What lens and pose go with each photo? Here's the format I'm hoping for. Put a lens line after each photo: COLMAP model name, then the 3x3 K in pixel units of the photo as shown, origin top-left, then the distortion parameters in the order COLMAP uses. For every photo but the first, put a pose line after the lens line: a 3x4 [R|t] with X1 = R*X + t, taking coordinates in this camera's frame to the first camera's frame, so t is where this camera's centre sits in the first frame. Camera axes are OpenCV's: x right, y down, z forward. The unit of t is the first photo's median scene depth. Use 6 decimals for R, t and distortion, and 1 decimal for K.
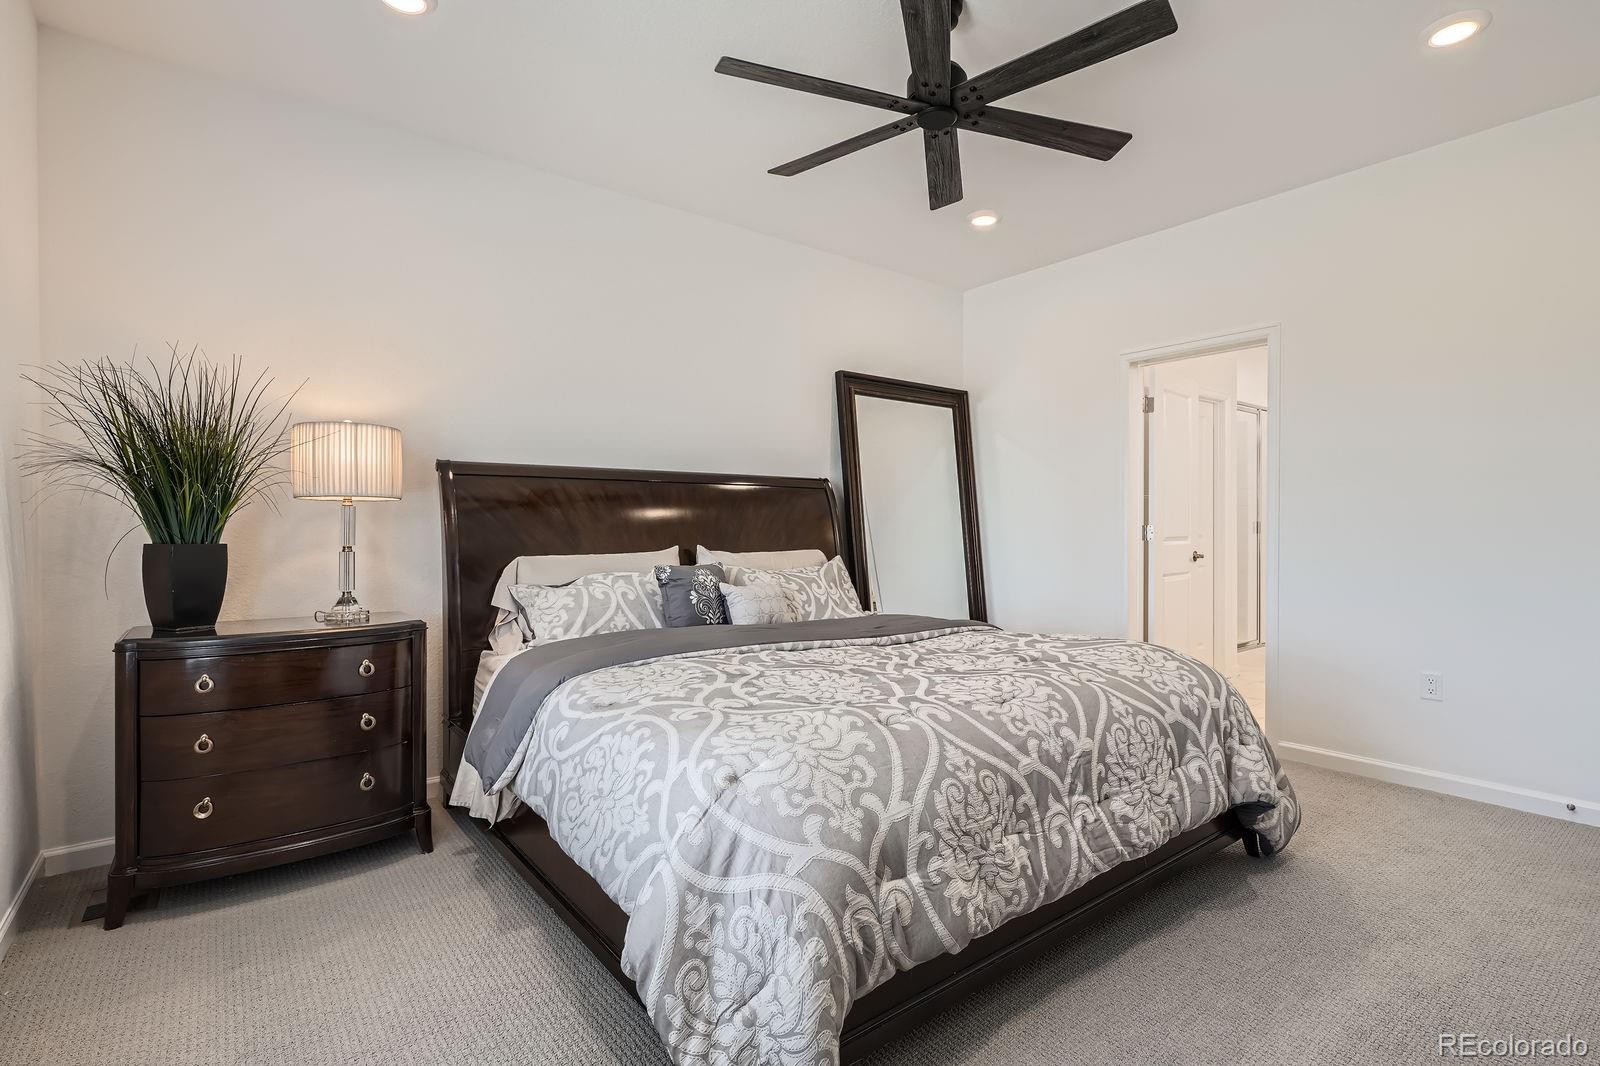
lens RADIAL K [[761.8, 0, 800.4], [0, 761.8, 529.6], [0, 0, 1]] dist [0.002276, 0.000018]
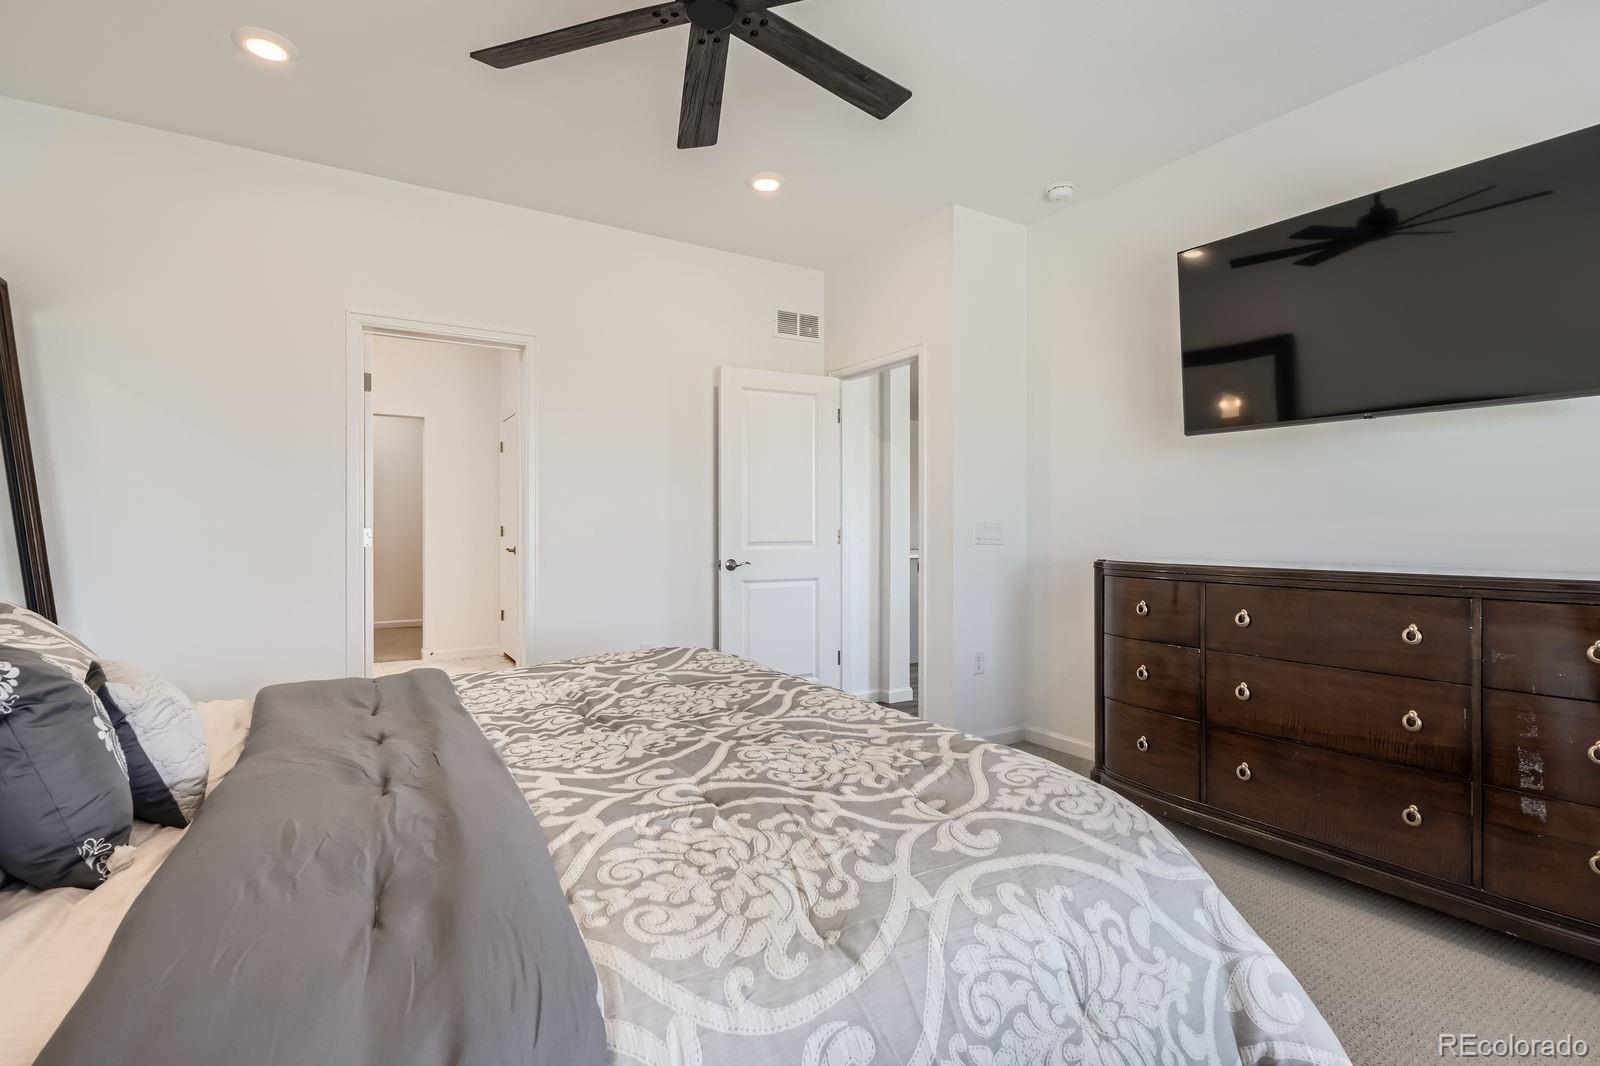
lens RADIAL K [[761.8, 0, 797.8], [0, 761.8, 532.2], [0, 0, 1]] dist [0.002276, 0.000018]
pose [[0.099685, -0.003749, 0.995012, -0.875393], [0.000629, 0.999993, 0.003704, -0.012546], [-0.995019, 0.000257, 0.099687, 1.206817]]
